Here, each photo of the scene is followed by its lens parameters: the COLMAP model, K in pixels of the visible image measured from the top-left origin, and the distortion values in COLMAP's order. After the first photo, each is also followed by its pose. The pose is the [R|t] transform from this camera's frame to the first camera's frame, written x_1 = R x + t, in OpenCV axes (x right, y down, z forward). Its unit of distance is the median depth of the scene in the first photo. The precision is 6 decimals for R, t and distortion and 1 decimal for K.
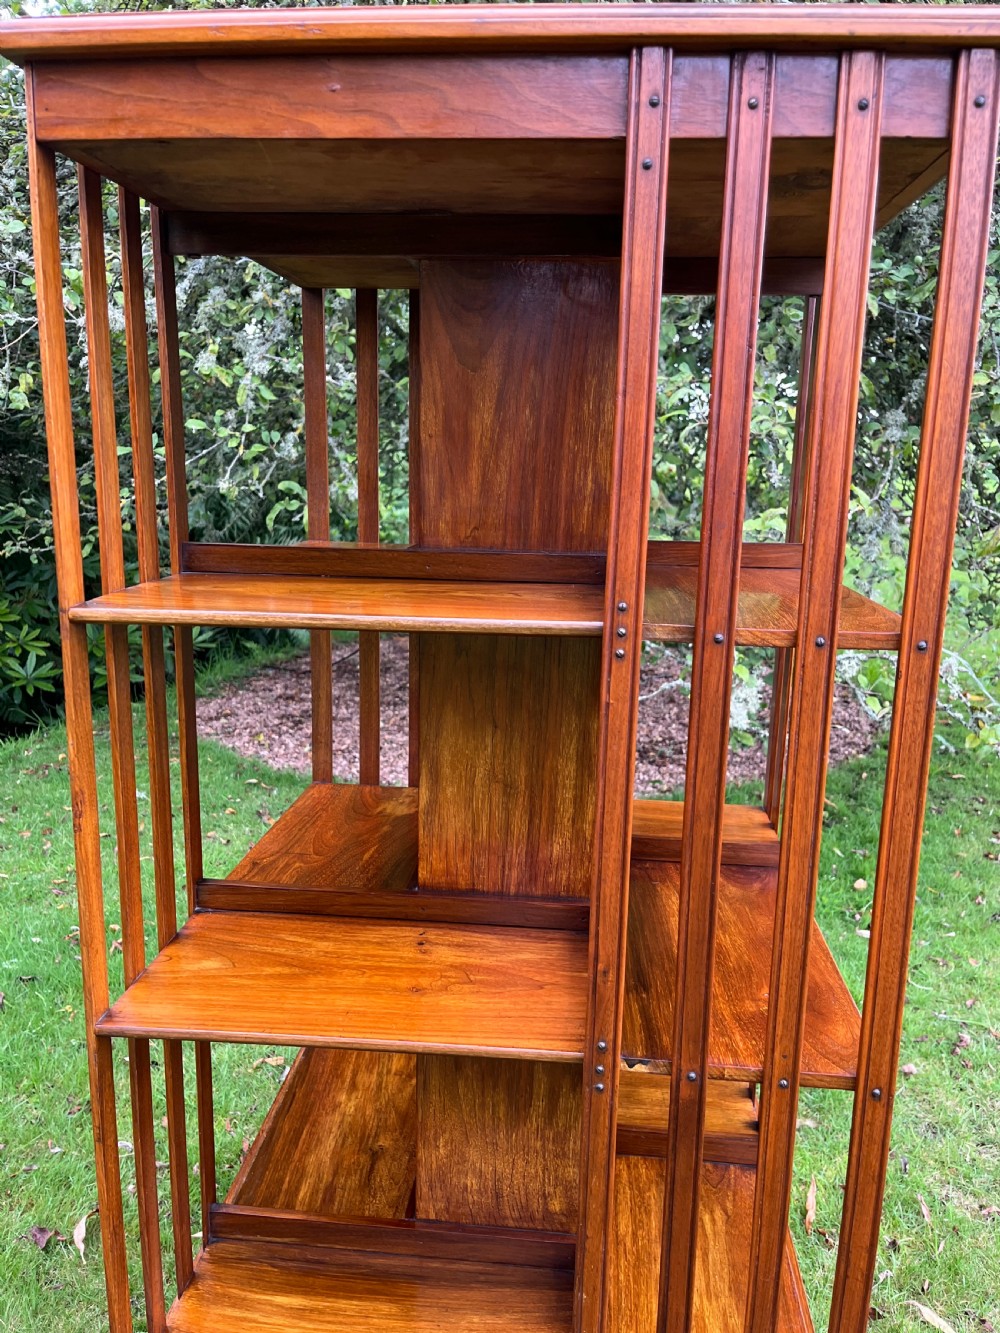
lens RADIAL K [[1015.2, 0, 513.1], [0, 1015.2, 664.4], [0, 0, 1]] dist [0.067183, -0.118912]
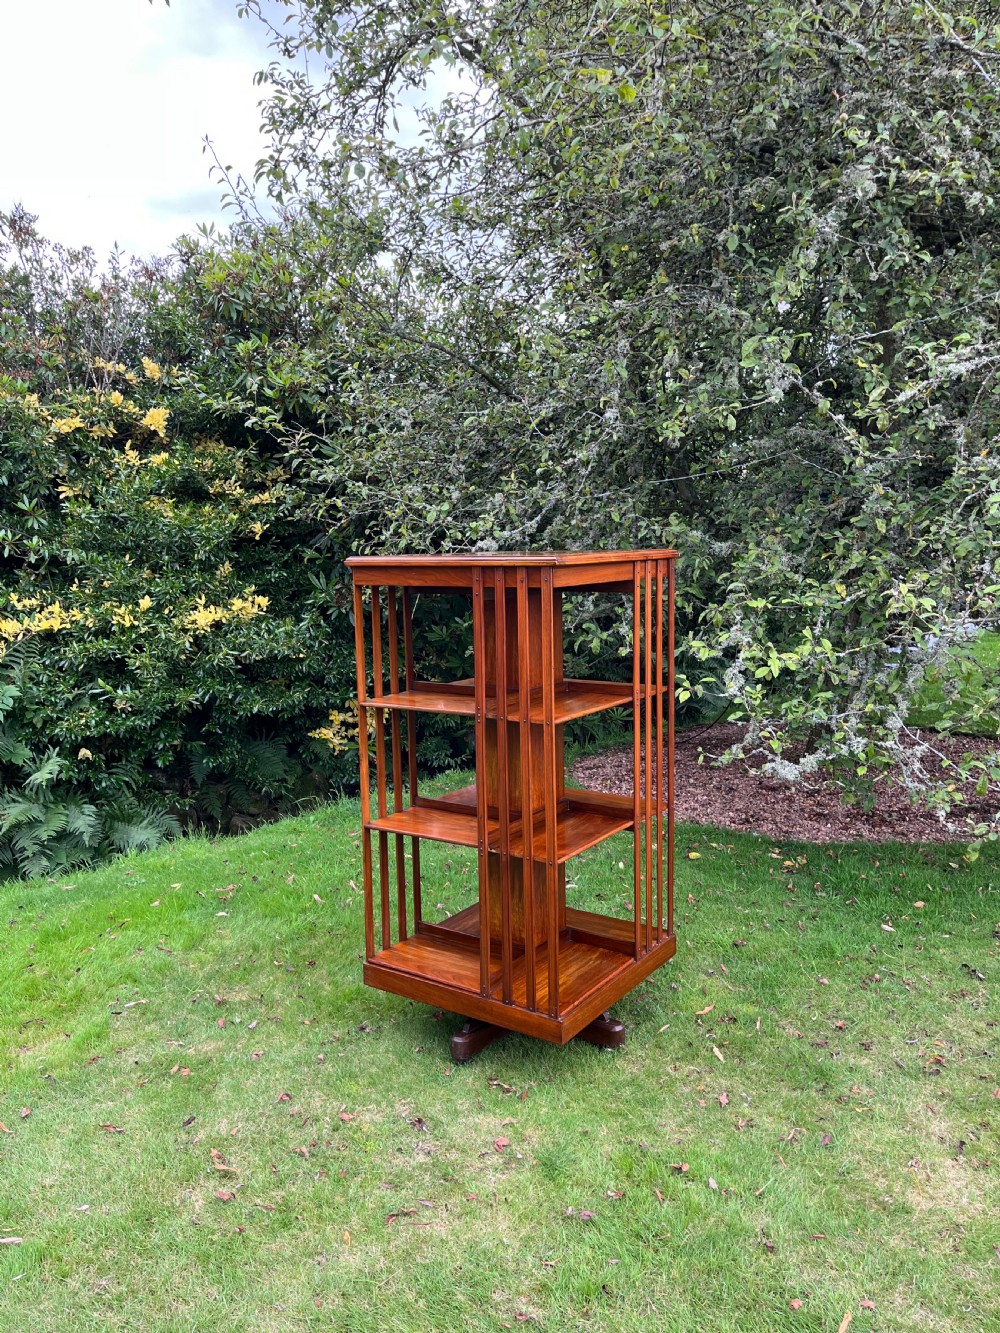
lens RADIAL K [[1015.2, 0, 513.1], [0, 1015.2, 664.4], [0, 0, 1]] dist [0.067183, -0.118912]
pose [[0.868413, 0.020226, -0.495428, 0.846937], [-0.059075, 0.996271, -0.062877, 0.002328], [0.492309, 0.083871, 0.866370, -0.871724]]
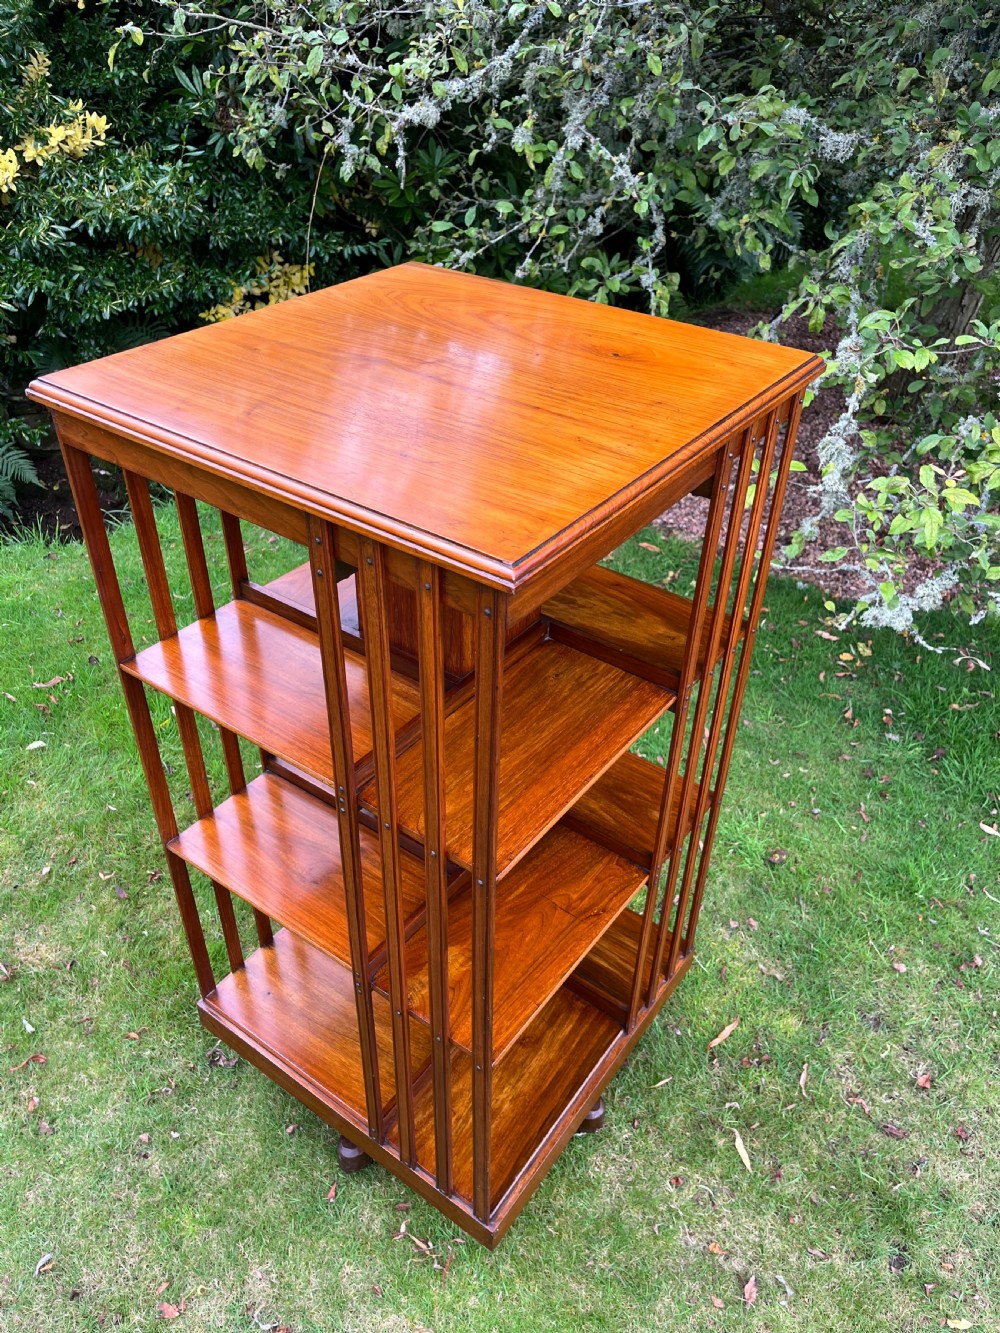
lens RADIAL K [[1014.9, 0, 506.8], [0, 1014.9, 678.3], [0, 0, 1]] dist [0.070338, -0.117960]
pose [[0.872769, 0.284778, -0.396455, 0.398329], [-0.090157, 0.892254, 0.442442, -0.416690], [0.479736, -0.350406, 0.804406, -0.053021]]
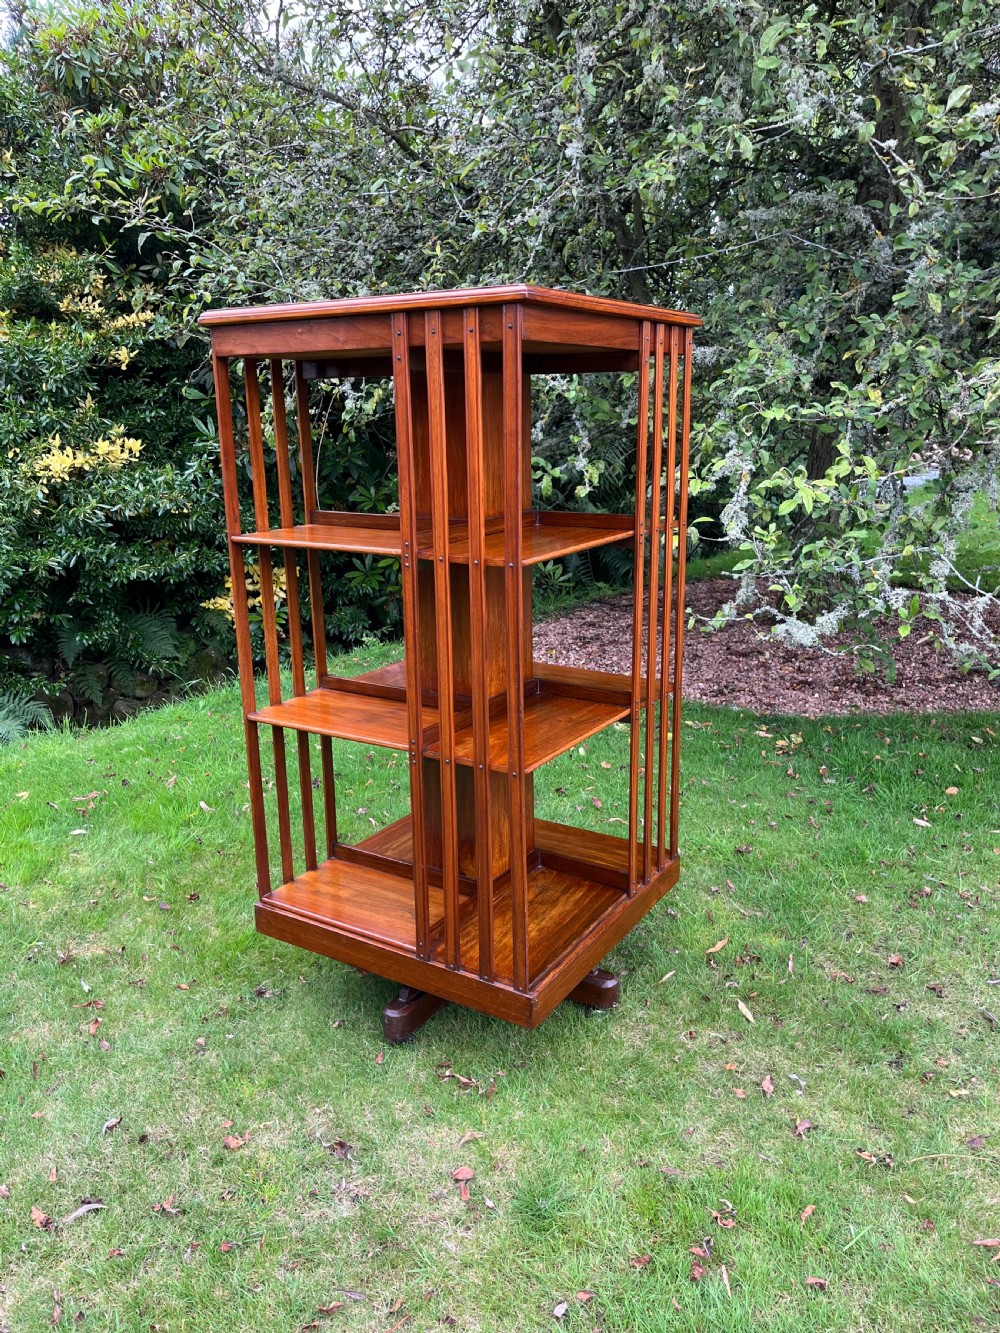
lens RADIAL K [[1014.1, 0, 500.0], [0, 1014.1, 666.5], [0, 0, 1]] dist [0.026716, 0.000255]
pose [[0.901337, 0.062077, -0.428647, 0.559568], [-0.039028, 0.997290, 0.062363, 0.028699], [0.431357, -0.039481, 0.901317, -0.432674]]
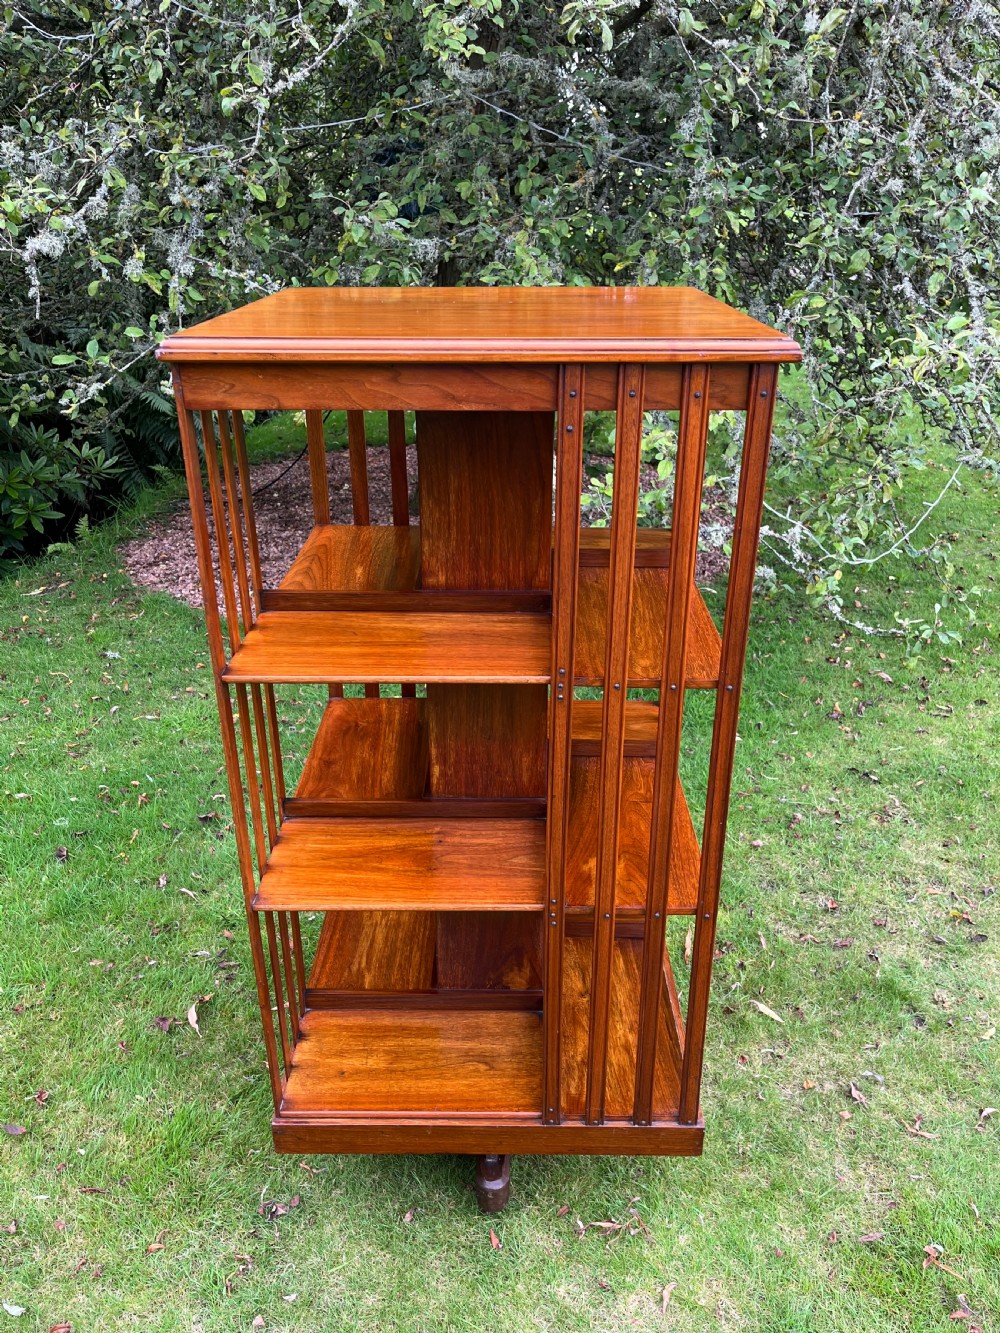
lens RADIAL K [[1018.3, 0, 515.3], [0, 1018.3, 670.8], [0, 0, 1]] dist [0.073805, -0.133972]
pose [[0.992614, -0.074813, 0.095503, -0.062987], [0.049343, 0.968127, 0.245551, -0.210153], [-0.110830, -0.239025, 0.964668, -0.280045]]
